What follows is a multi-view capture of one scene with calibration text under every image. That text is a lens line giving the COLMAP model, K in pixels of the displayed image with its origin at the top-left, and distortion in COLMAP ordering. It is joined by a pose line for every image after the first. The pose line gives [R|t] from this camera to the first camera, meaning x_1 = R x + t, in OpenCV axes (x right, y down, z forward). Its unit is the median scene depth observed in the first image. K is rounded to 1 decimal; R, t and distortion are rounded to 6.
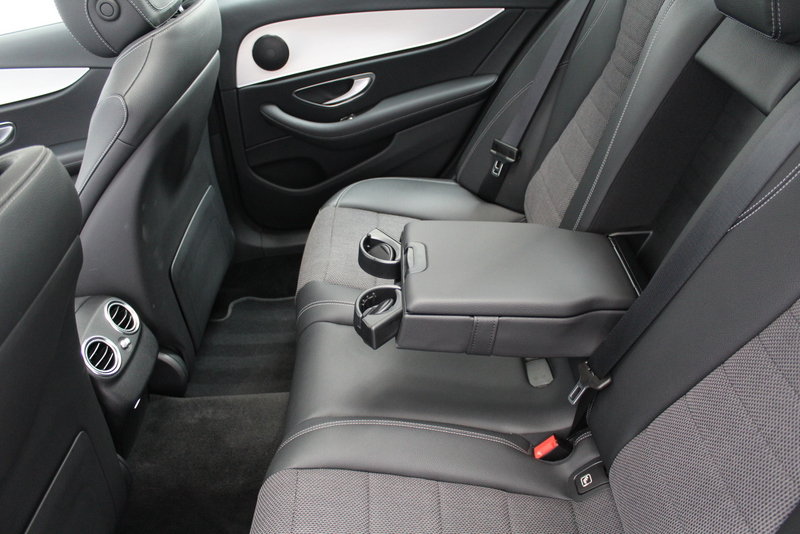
lens RADIAL K [[663.0, 0, 400.0], [0, 663.0, 267.0], [0, 0, 1]] dist [-0.178018, 0.184827]
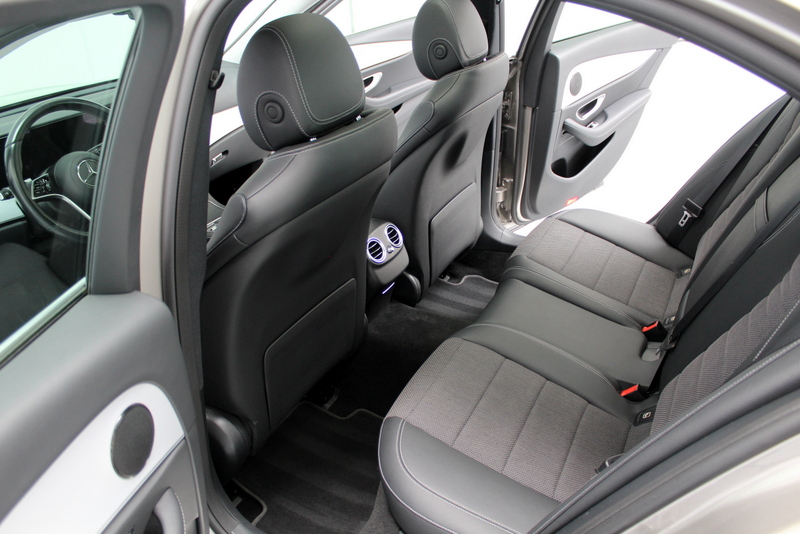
lens RADIAL K [[663.0, 0, 400.0], [0, 663.0, 267.0], [0, 0, 1]] dist [-0.178018, 0.184827]
pose [[0.882117, 0.268441, -0.387052, 0.221897], [-0.301472, 0.953119, -0.026038, 0.179006], [0.361917, 0.139654, 0.921690, -0.458822]]
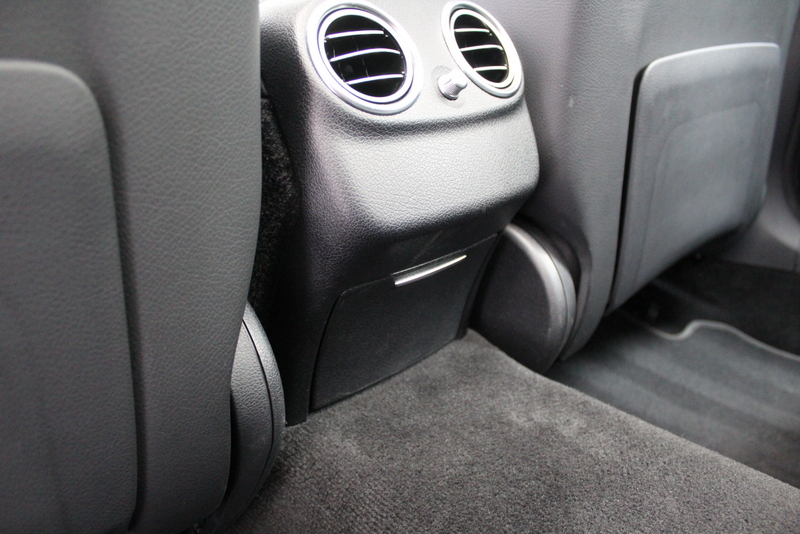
lens RADIAL K [[663.0, 0, 400.0], [0, 663.0, 267.0], [0, 0, 1]] dist [-0.178018, 0.184827]
pose [[0.700570, 0.348946, -0.622446, -0.178267], [-0.449240, 0.893398, -0.004781, 0.201768], [0.554424, 0.282977, 0.782648, 0.682401]]
